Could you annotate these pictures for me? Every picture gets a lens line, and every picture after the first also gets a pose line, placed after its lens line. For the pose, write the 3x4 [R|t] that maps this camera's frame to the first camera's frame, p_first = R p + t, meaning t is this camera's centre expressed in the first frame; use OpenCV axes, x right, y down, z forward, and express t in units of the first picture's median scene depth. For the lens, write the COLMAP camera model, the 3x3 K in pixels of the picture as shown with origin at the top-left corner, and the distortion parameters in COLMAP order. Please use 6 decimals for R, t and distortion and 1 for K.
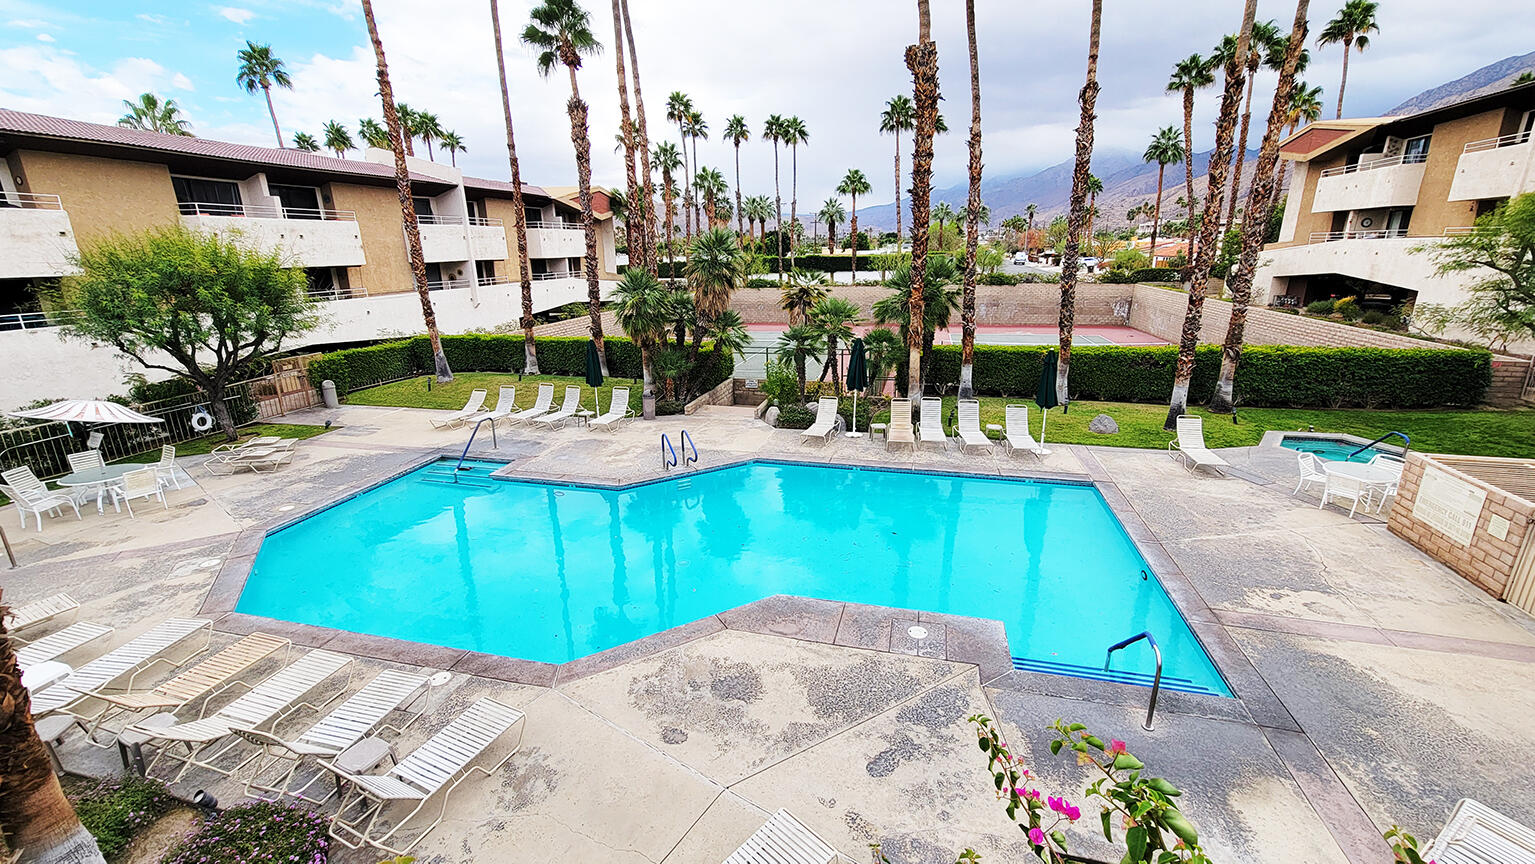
lens RADIAL K [[627.5, 0, 765.8], [0, 627.5, 428.2], [0, 0, 1]] dist [-0.003741, 0.000379]
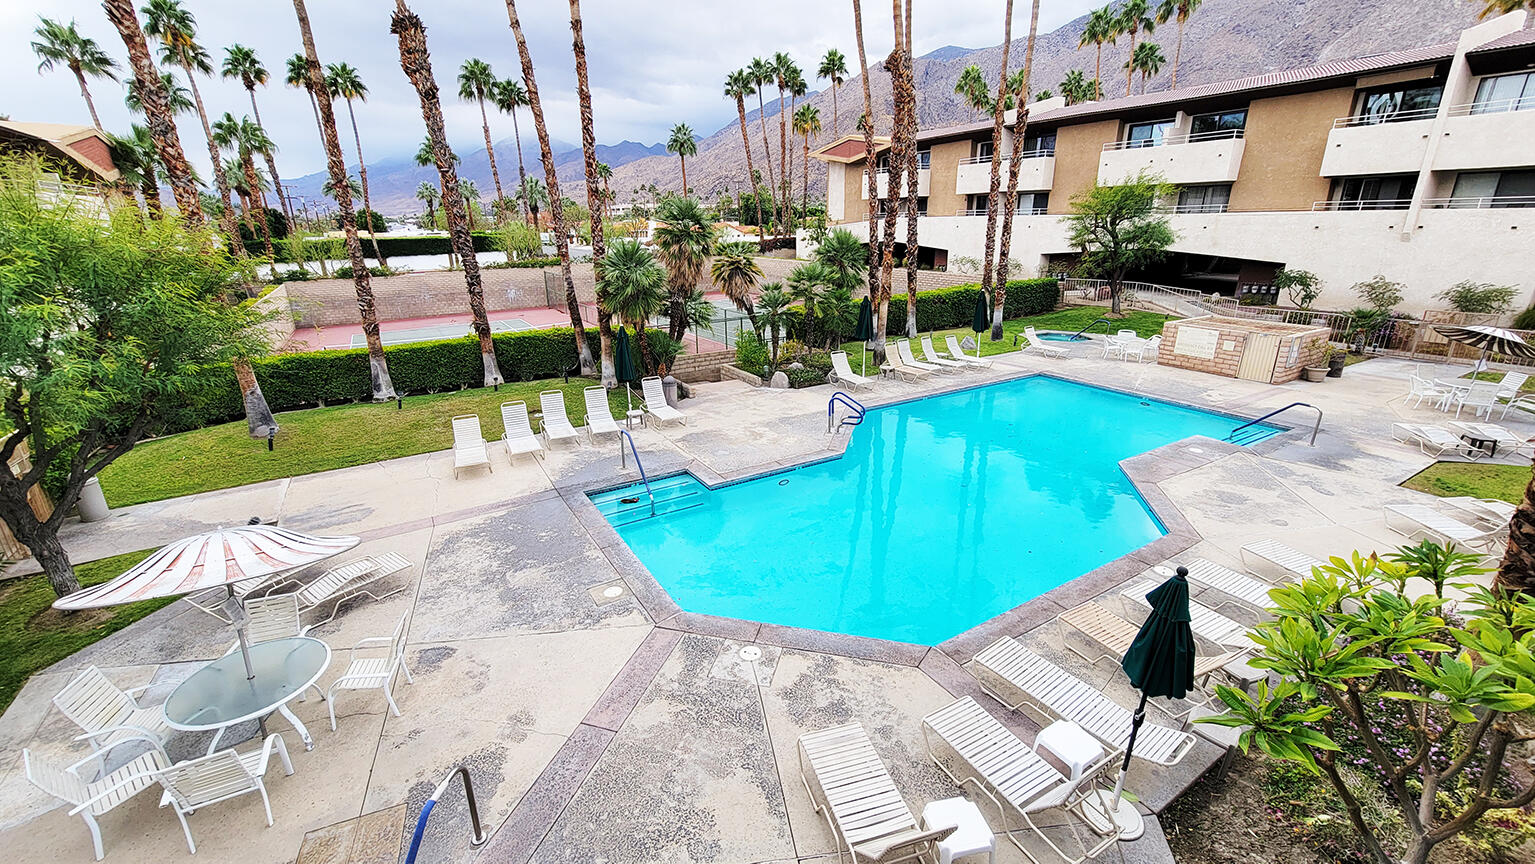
lens RADIAL K [[627.5, 0, 765.8], [0, 627.5, 428.2], [0, 0, 1]] dist [-0.003741, 0.000379]
pose [[0.702121, -0.218986, 0.677548, -0.696251], [0.201455, 0.973750, 0.105958, -0.054613], [-0.682965, 0.062101, 0.727806, 0.246225]]
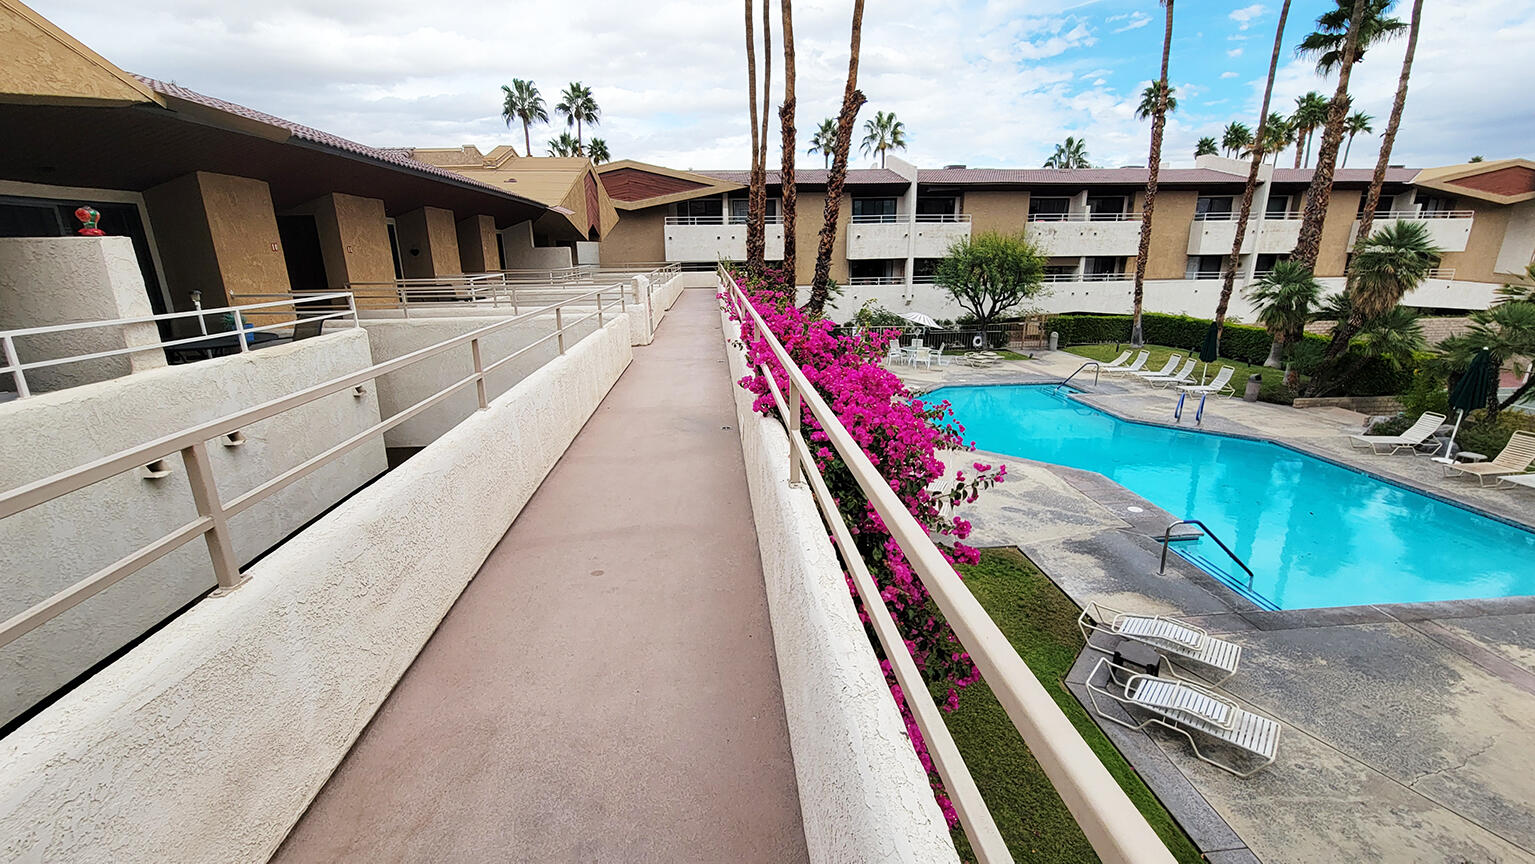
lens RADIAL K [[627.5, 0, 765.8], [0, 627.5, 428.2], [0, 0, 1]] dist [-0.003741, 0.000379]
pose [[0.322639, 0.266173, -0.908326, 0.528601], [-0.255701, 0.948475, 0.187113, 0.039901], [0.911329, 0.171890, 0.374076, -0.152980]]
